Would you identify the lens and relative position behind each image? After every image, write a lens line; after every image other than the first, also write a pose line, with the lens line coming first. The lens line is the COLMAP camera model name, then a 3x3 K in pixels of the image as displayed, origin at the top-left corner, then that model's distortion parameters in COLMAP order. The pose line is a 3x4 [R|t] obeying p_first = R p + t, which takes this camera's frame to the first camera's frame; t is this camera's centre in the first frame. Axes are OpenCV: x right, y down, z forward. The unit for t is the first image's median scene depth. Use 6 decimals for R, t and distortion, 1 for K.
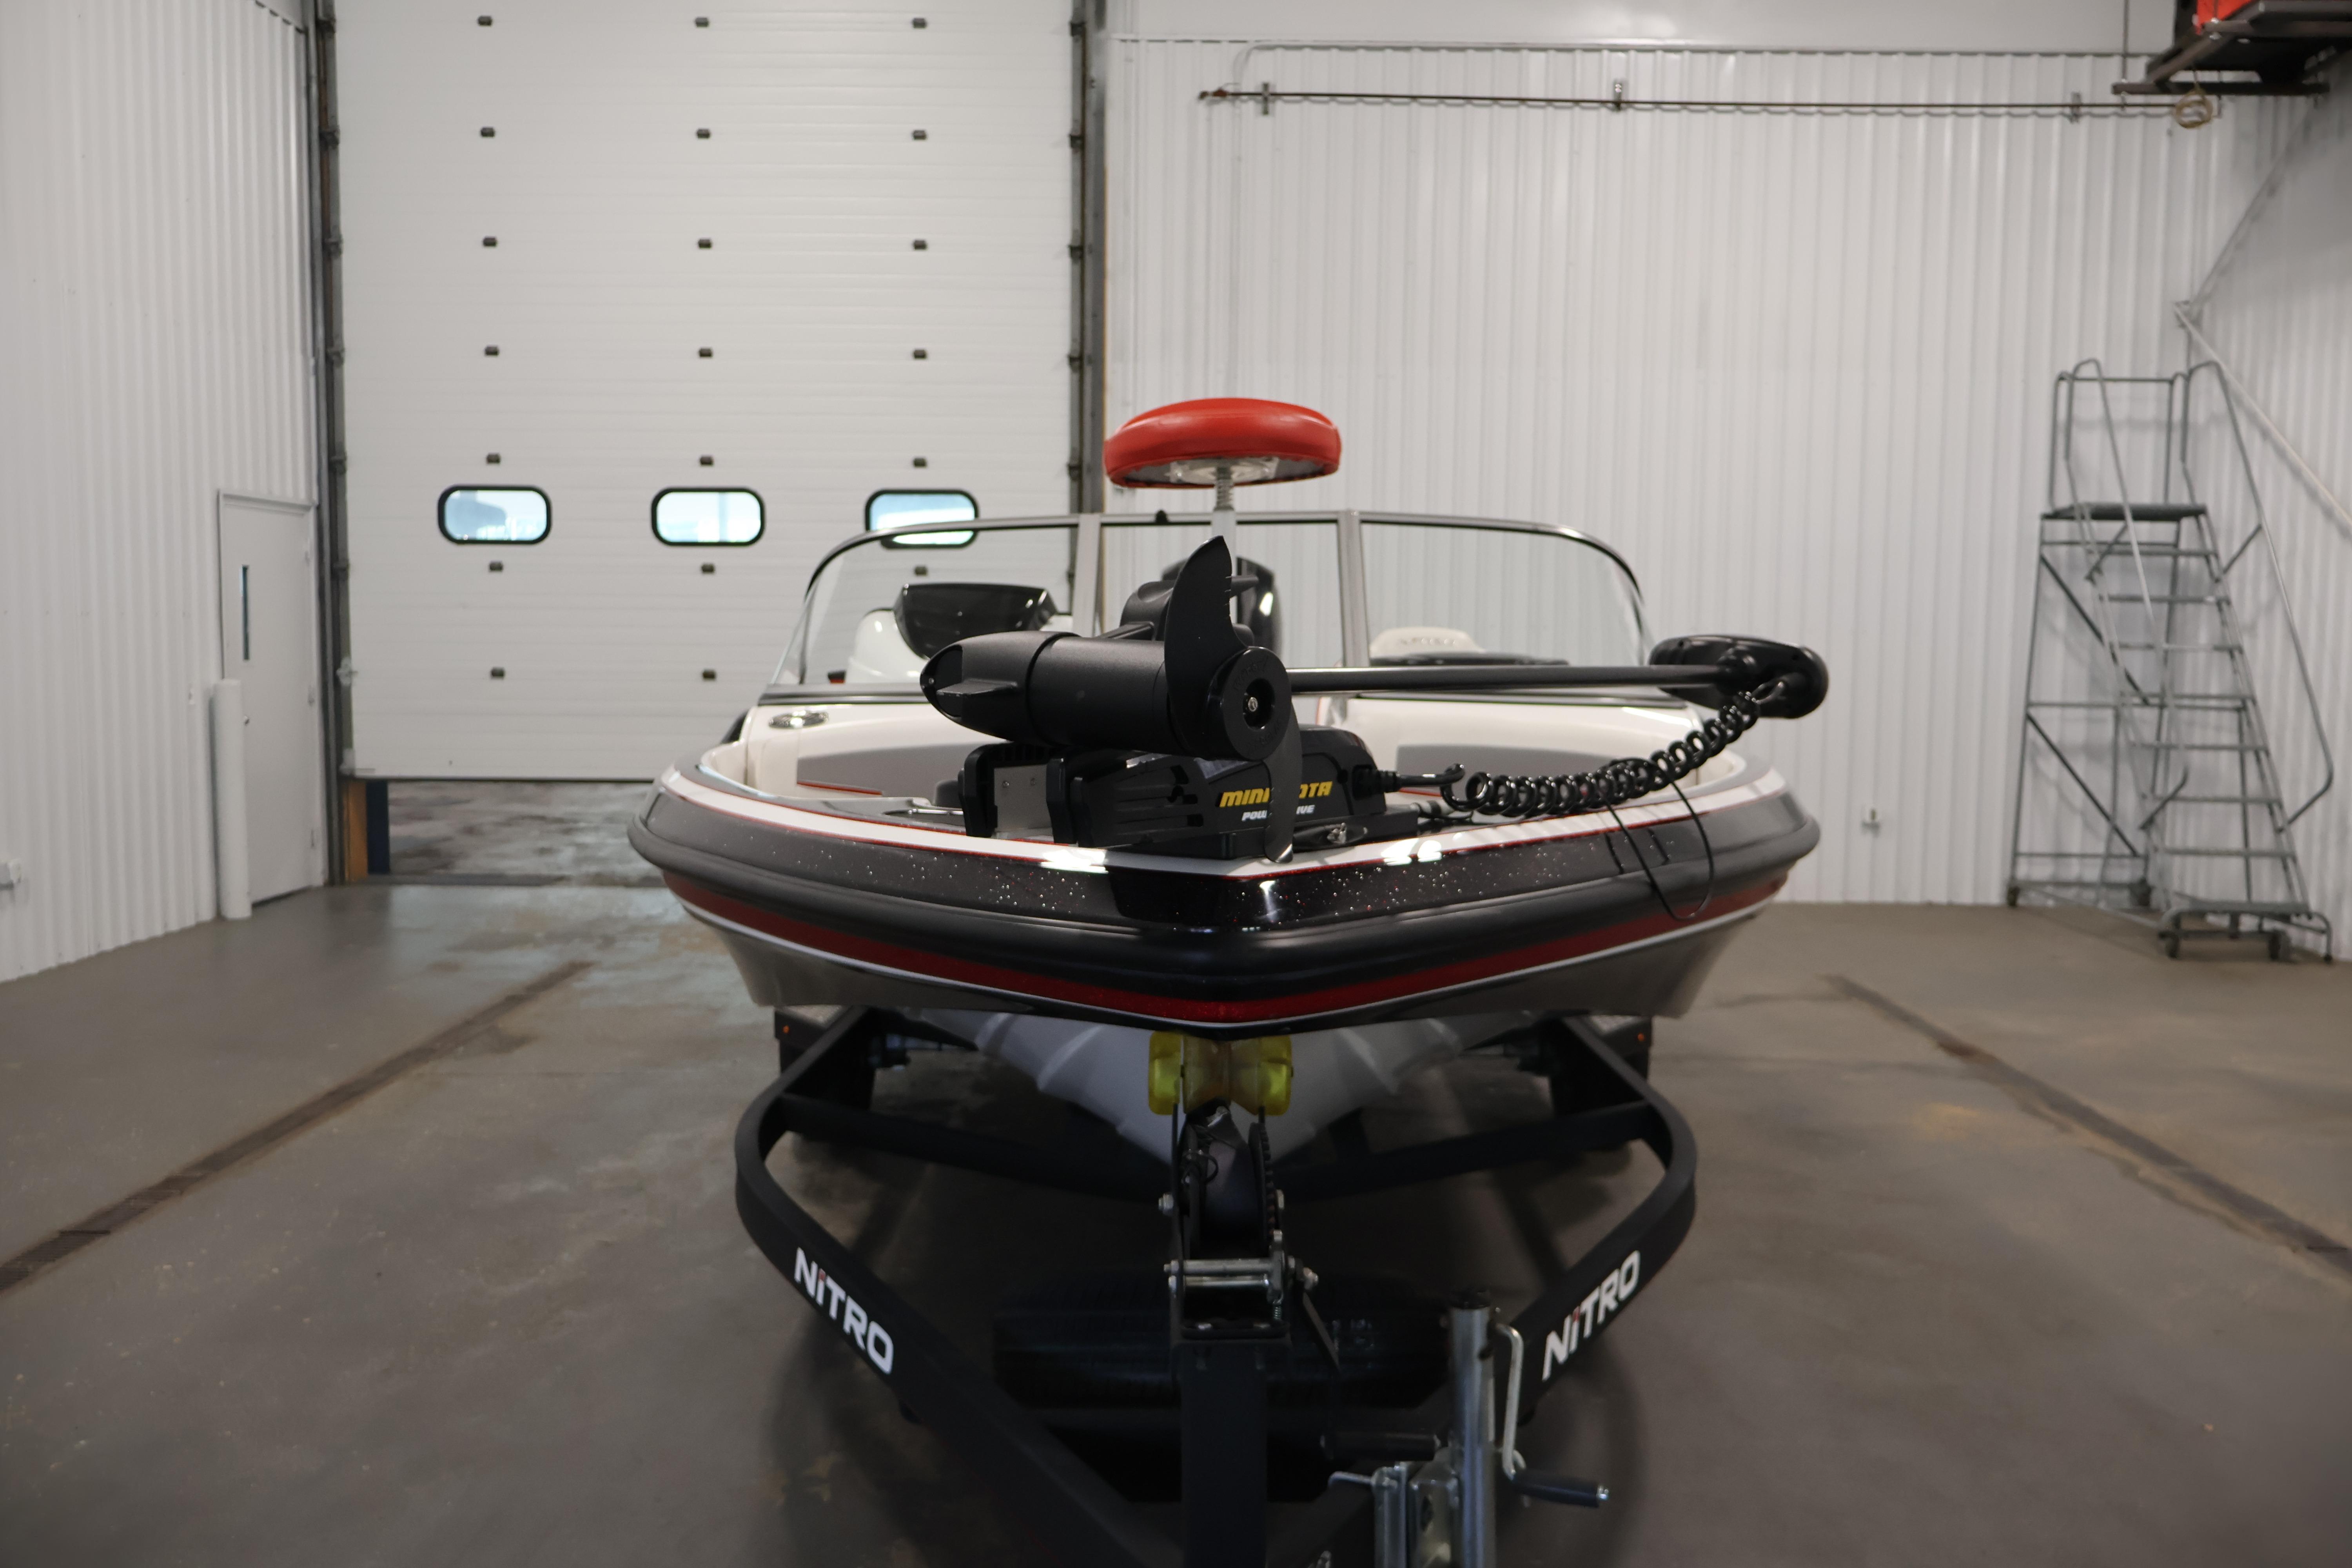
lens RADIAL K [[1948.6, 0, 1182.4], [0, 1948.6, 786.6], [0, 0, 1]] dist [-0.014483, 0.004829]
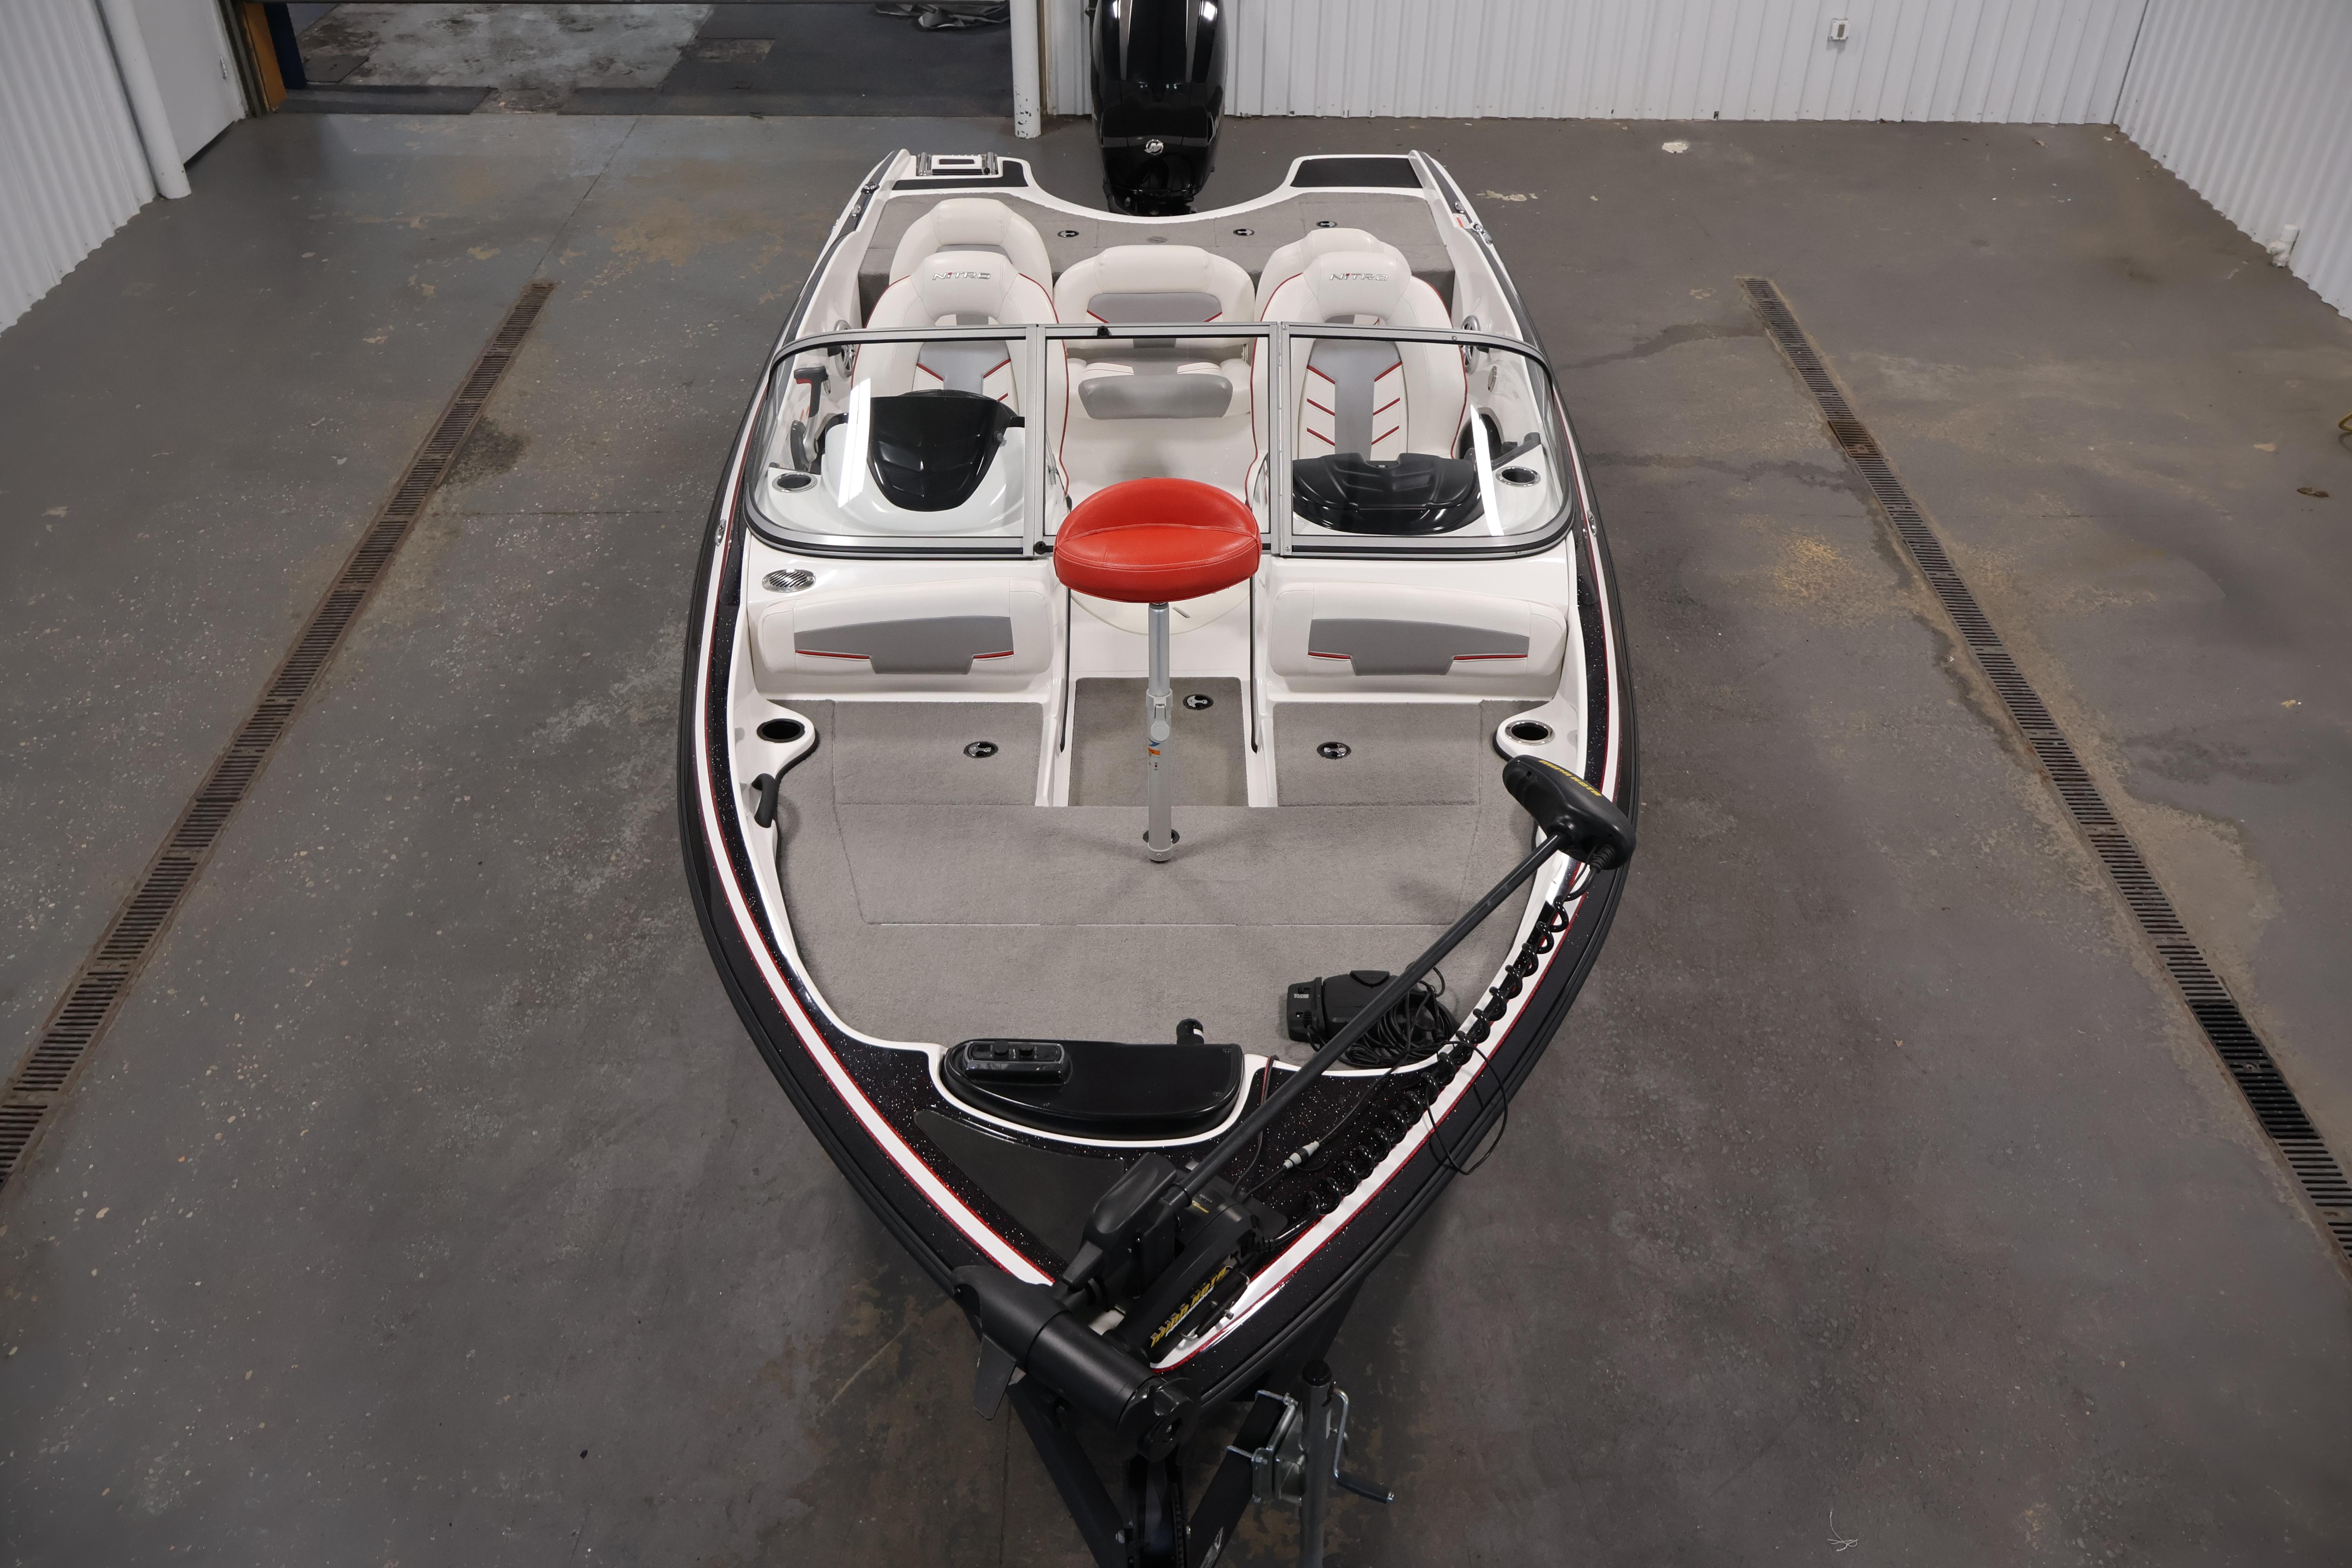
lens RADIAL K [[1948.6, 0, 1182.4], [0, 1948.6, 786.6], [0, 0, 1]] dist [-0.014483, 0.004829]
pose [[0.999716, -0.013823, 0.019412, 0.004990], [0.001438, 0.848076, 0.529873, -0.279345], [-0.023787, -0.529695, 0.847855, -0.018765]]
